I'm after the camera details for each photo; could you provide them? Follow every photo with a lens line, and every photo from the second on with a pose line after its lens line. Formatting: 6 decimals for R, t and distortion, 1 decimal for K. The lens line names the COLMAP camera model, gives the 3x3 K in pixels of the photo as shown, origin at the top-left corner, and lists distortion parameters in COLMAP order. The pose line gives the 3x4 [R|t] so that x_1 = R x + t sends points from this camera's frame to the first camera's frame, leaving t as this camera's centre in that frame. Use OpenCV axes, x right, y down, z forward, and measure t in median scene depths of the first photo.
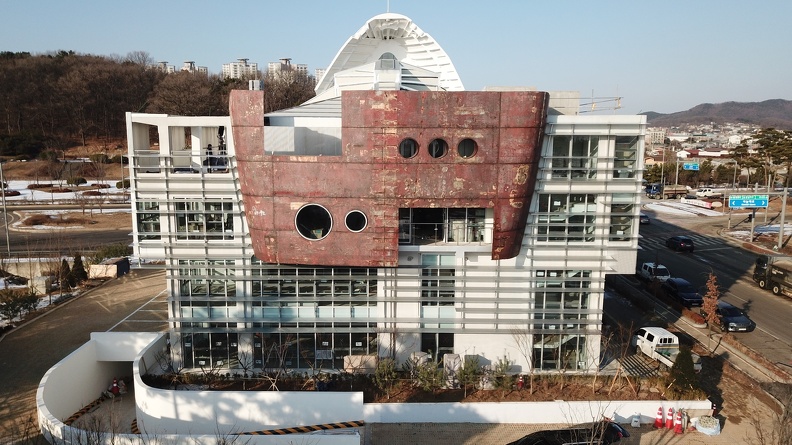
lens RADIAL K [[597.6, 0, 396.0], [0, 597.6, 222.5], [0, 0, 1]] dist [0.001306, -0.001236]
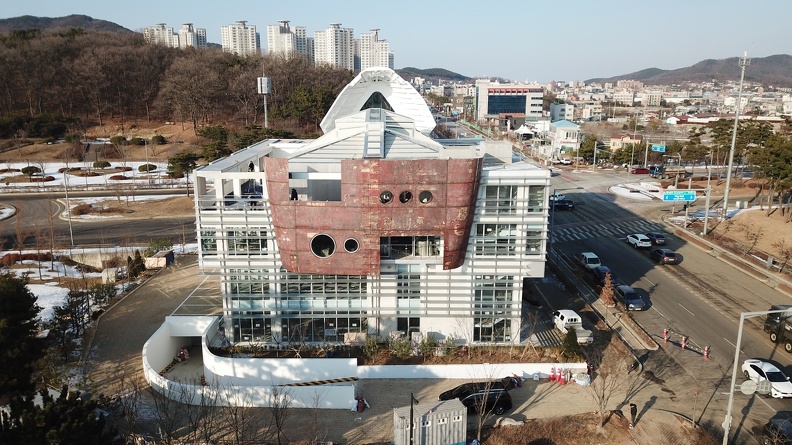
lens RADIAL K [[597.6, 0, 396.0], [0, 597.6, 222.5], [0, 0, 1]] dist [0.001306, -0.001236]
pose [[0.999985, -0.005232, -0.001859, 0.043720], [0.005350, 0.997516, 0.070233, -0.150469], [0.001487, -0.070242, 0.997529, -0.441649]]
